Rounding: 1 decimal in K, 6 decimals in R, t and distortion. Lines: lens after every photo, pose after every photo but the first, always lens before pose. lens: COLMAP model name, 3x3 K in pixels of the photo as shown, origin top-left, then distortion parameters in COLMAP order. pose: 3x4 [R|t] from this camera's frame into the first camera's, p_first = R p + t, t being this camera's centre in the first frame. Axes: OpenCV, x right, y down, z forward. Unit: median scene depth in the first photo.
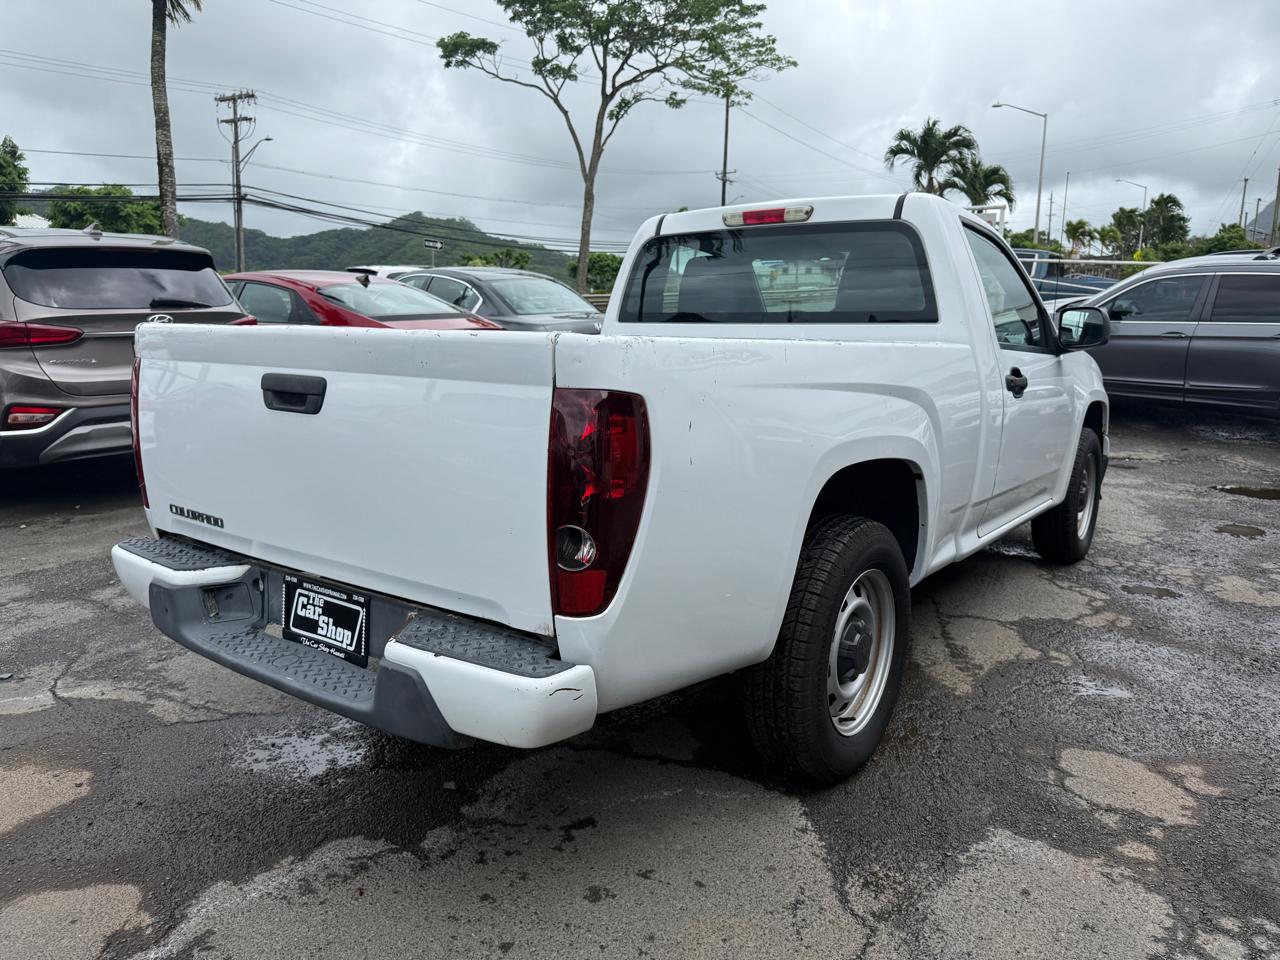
lens RADIAL K [[907.8, 0, 625.0], [0, 907.8, 481.6], [0, 0, 1]] dist [0.004368, -0.004699]
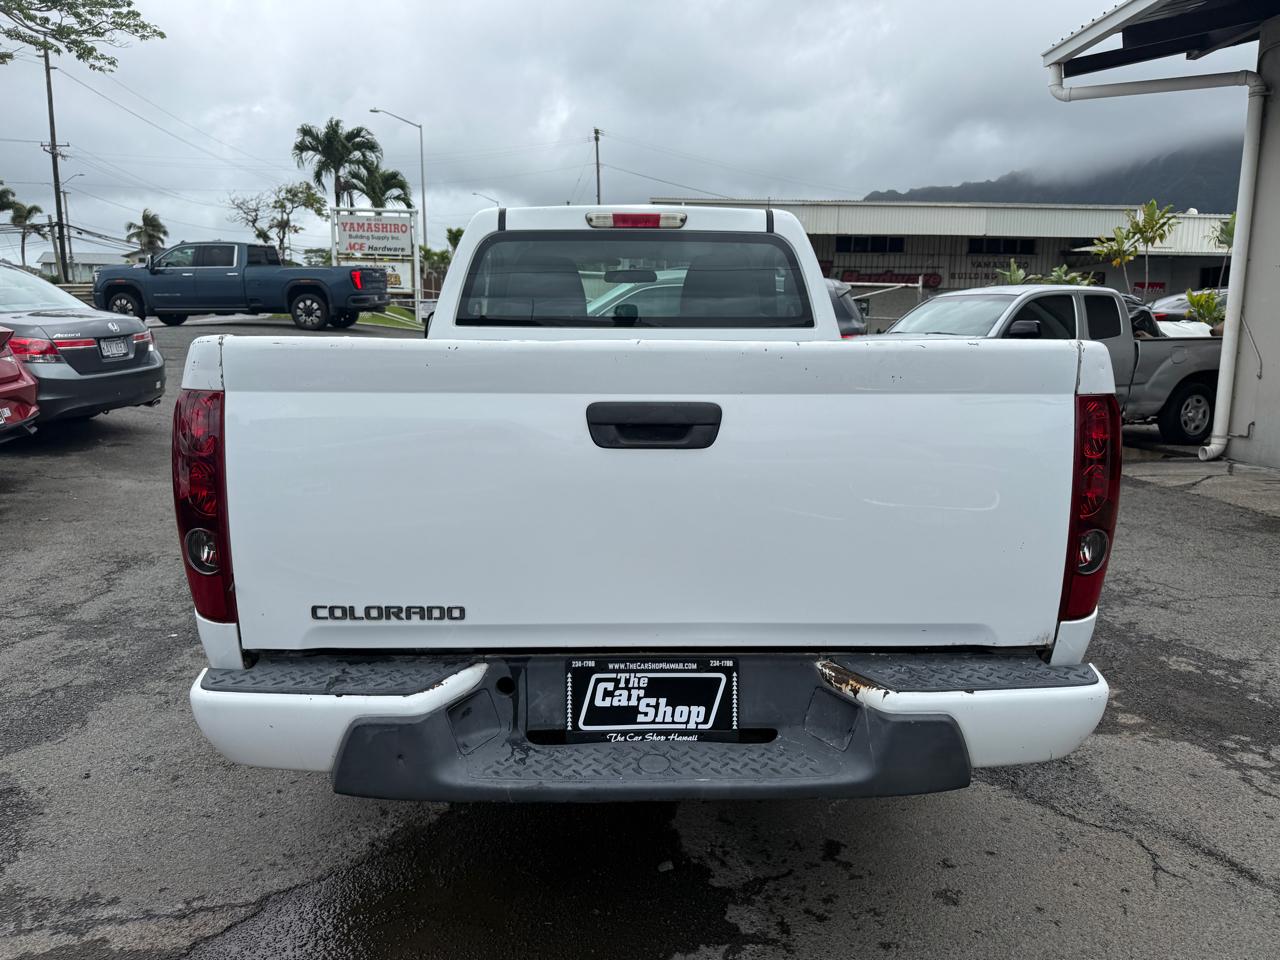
lens RADIAL K [[894.1, 0, 643.9], [0, 894.1, 481.7], [0, 0, 1]] dist [0.069497, -0.080539]
pose [[0.790189, -0.111092, 0.602710, -0.732025], [0.109563, 0.993198, 0.039423, -0.068739], [-0.602990, 0.034883, 0.796986, 0.333073]]
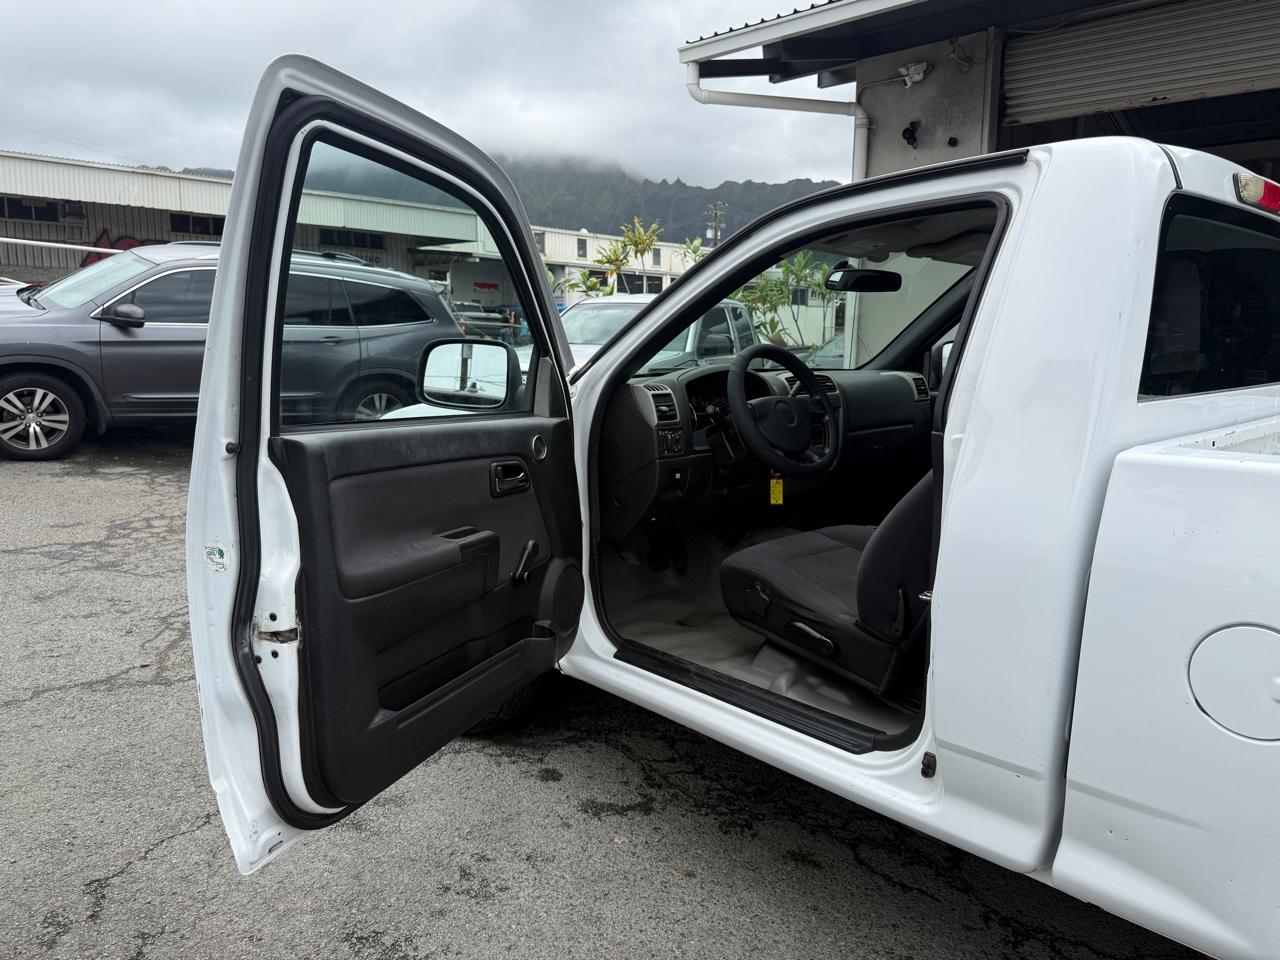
lens RADIAL K [[920.0, 0, 645.5], [0, 920.0, 476.5], [0, 0, 1]] dist [-0.005969, 0.001010]
pose [[0.178252, -0.167220, 0.969672, -0.757574], [0.155037, 0.977918, 0.140142, -0.403482], [-0.971694, 0.125354, 0.200242, 1.966669]]
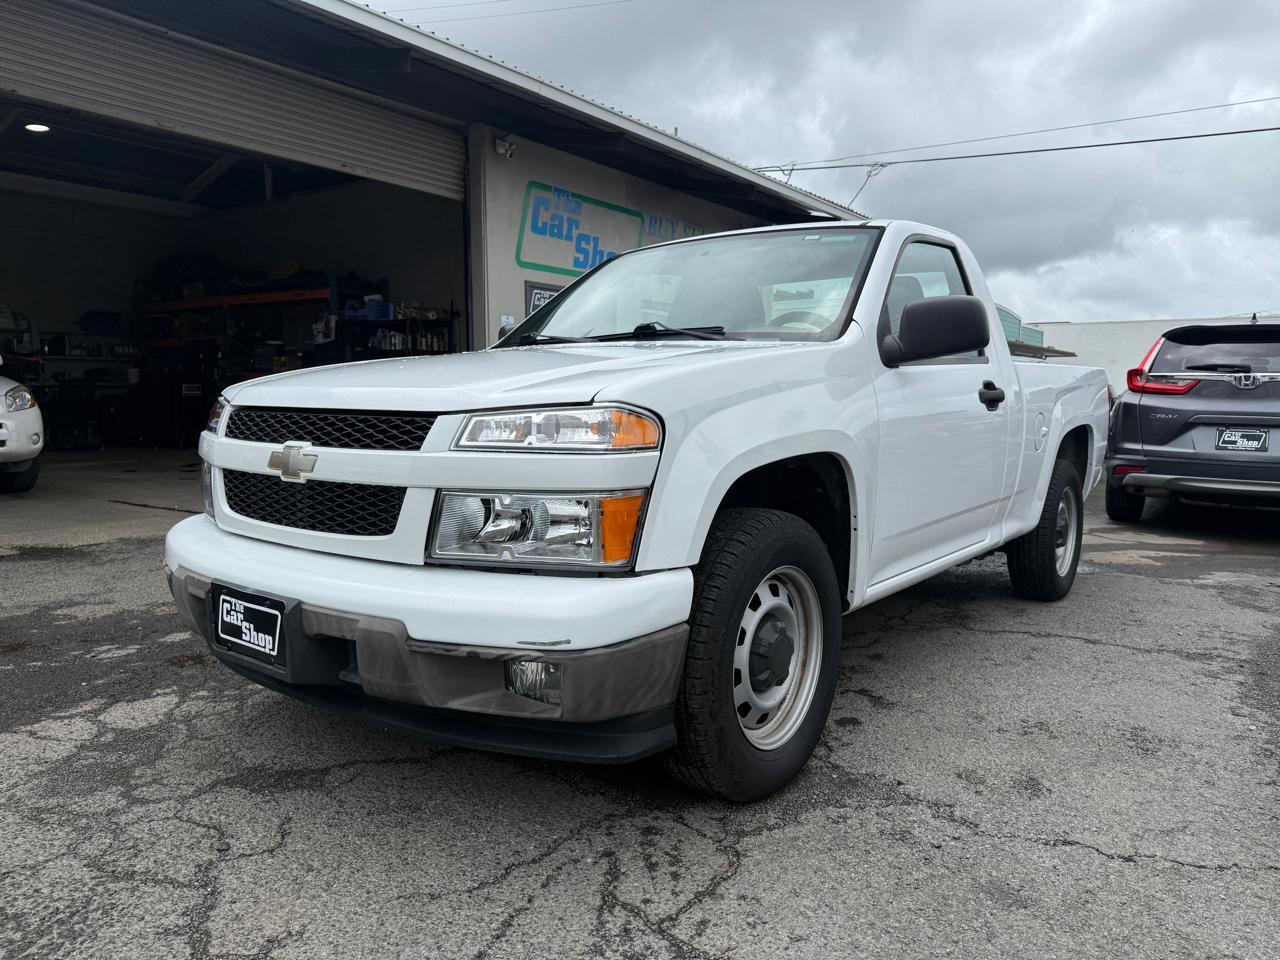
lens RADIAL K [[900.2, 0, 650.7], [0, 900.2, 479.6], [0, 0, 1]] dist [0.033909, -0.043139]
pose [[-0.999615, -0.027263, 0.005063, 0.585450], [-0.025037, 0.965886, 0.257753, -0.489813], [-0.011917, 0.257527, -0.966198, 3.463923]]
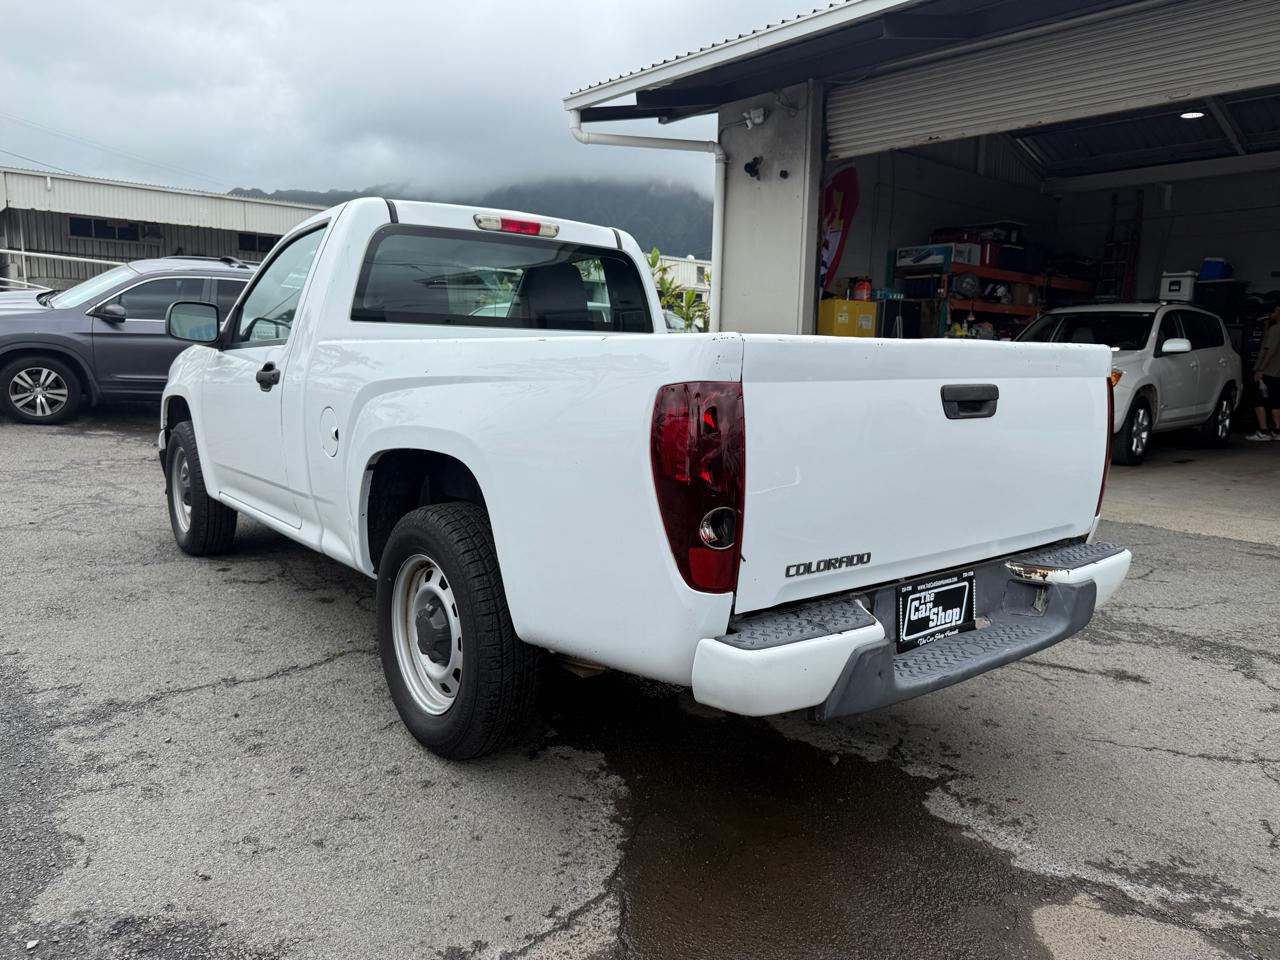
lens RADIAL K [[914.8, 0, 640.0], [0, 914.8, 480.0], [0, 0, 1]] dist [0.010796, -0.005262]
pose [[0.260741, -0.147382, 0.954093, -1.324937], [0.144503, 0.983103, 0.112373, -0.160139], [-0.954533, 0.108569, 0.277632, 0.936324]]
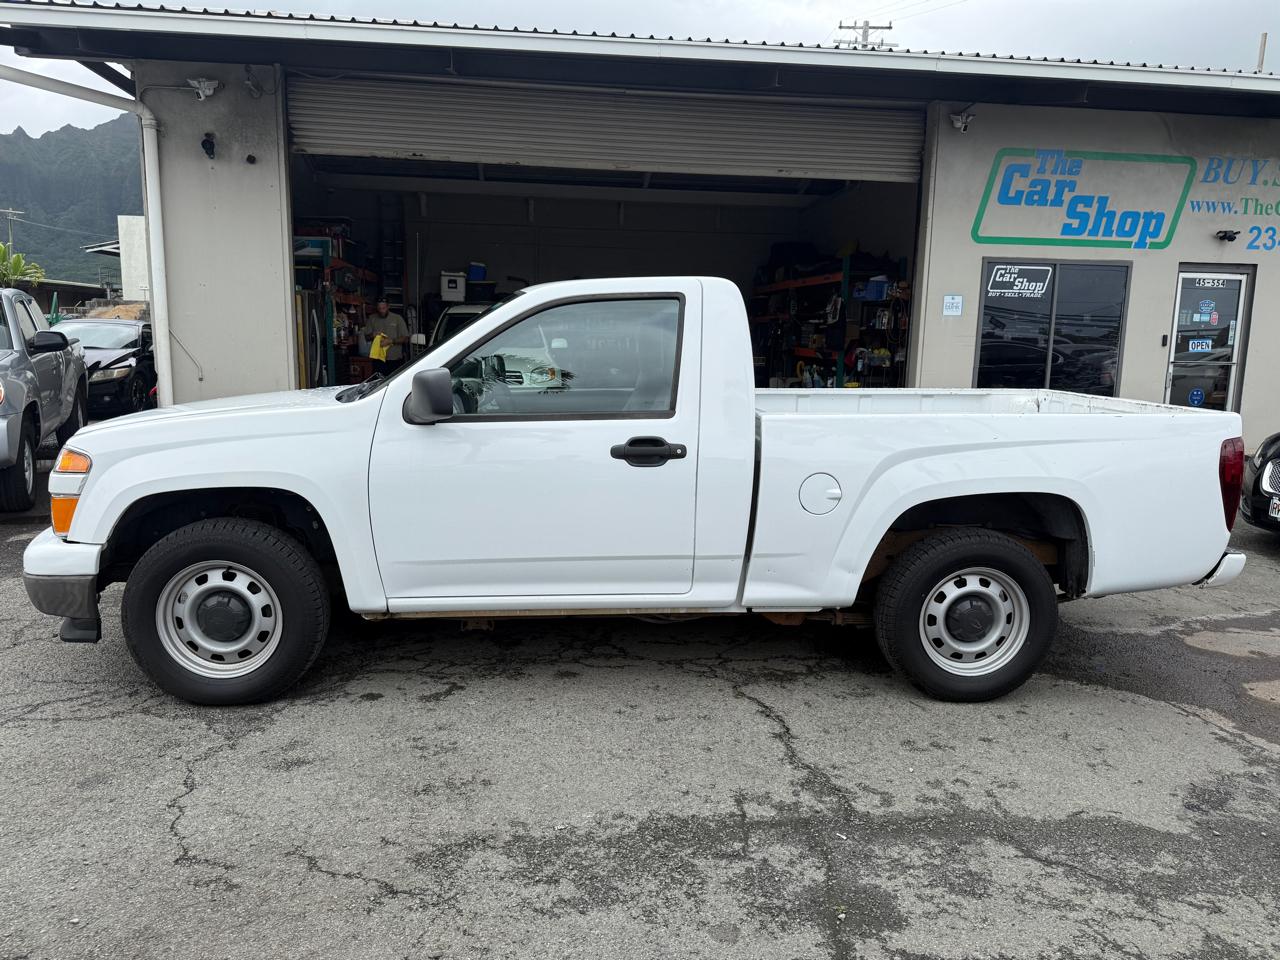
lens RADIAL K [[894.1, 0, 643.9], [0, 894.1, 481.7], [0, 0, 1]] dist [0.069497, -0.080539]
pose [[-0.662365, -0.155133, 0.732944, -1.078134], [0.089939, 0.954785, 0.283366, -0.626164], [-0.743763, 0.253612, -0.618464, 2.900165]]
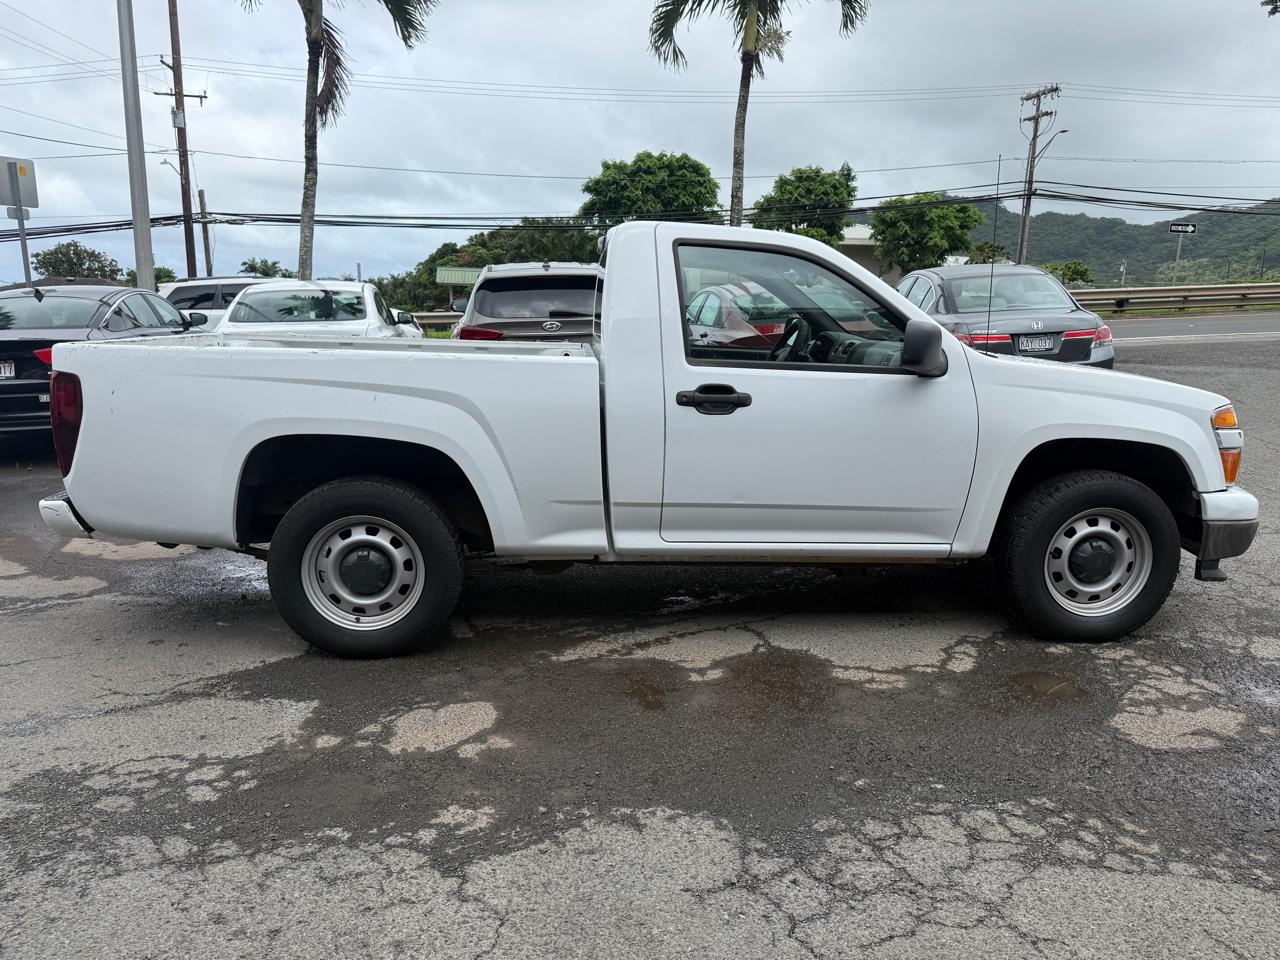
lens RADIAL K [[898.7, 0, 636.0], [0, 898.7, 482.4], [0, 0, 1]] dist [0.000072, -0.002093]
pose [[0.653374, 0.136248, -0.744674, 1.684657], [-0.127970, 0.989393, 0.068742, -0.108586], [0.746141, 0.050382, 0.663879, 0.423375]]
